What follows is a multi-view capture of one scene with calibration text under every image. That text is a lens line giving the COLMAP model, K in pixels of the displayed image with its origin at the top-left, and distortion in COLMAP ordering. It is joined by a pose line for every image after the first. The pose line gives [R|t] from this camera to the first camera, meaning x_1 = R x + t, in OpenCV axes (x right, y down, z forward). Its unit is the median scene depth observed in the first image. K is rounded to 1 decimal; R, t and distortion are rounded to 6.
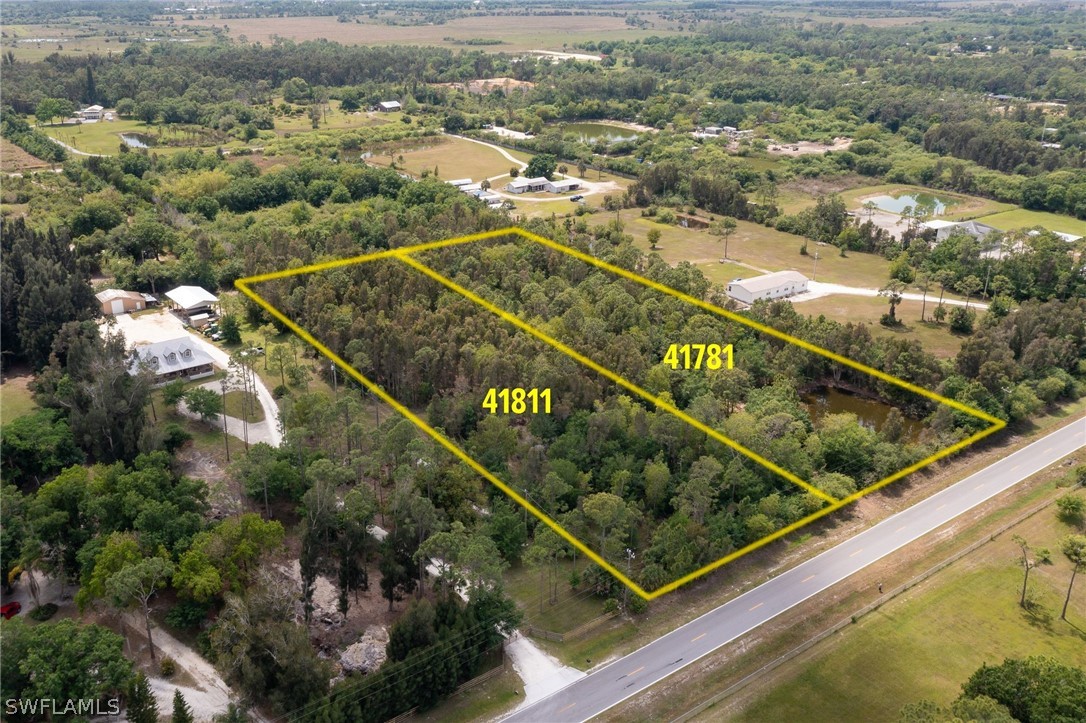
lens RADIAL K [[893.6, 0, 543.0], [0, 893.6, 361.5], [0, 0, 1]] dist [0.017272, 0.003523]
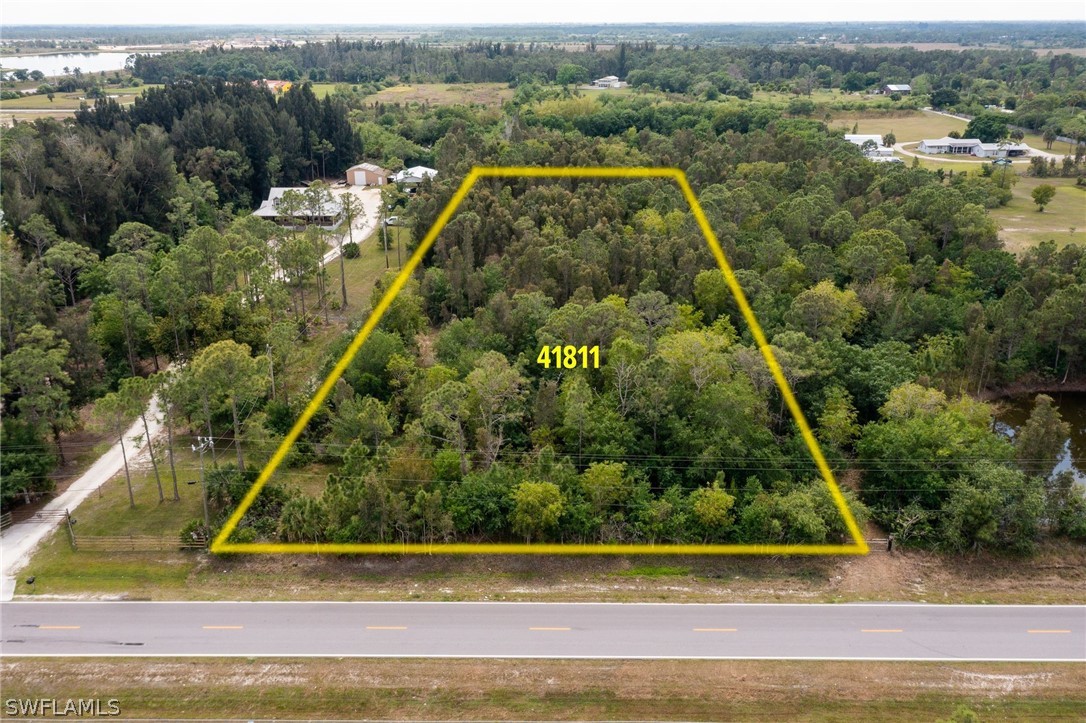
lens RADIAL K [[893.6, 0, 543.0], [0, 893.6, 361.5], [0, 0, 1]] dist [0.017272, 0.003523]
pose [[0.810945, 0.216861, -0.543451, 0.456292], [-0.229373, 0.972265, 0.045703, 0.077786], [0.538290, 0.087591, 0.838196, 0.531204]]
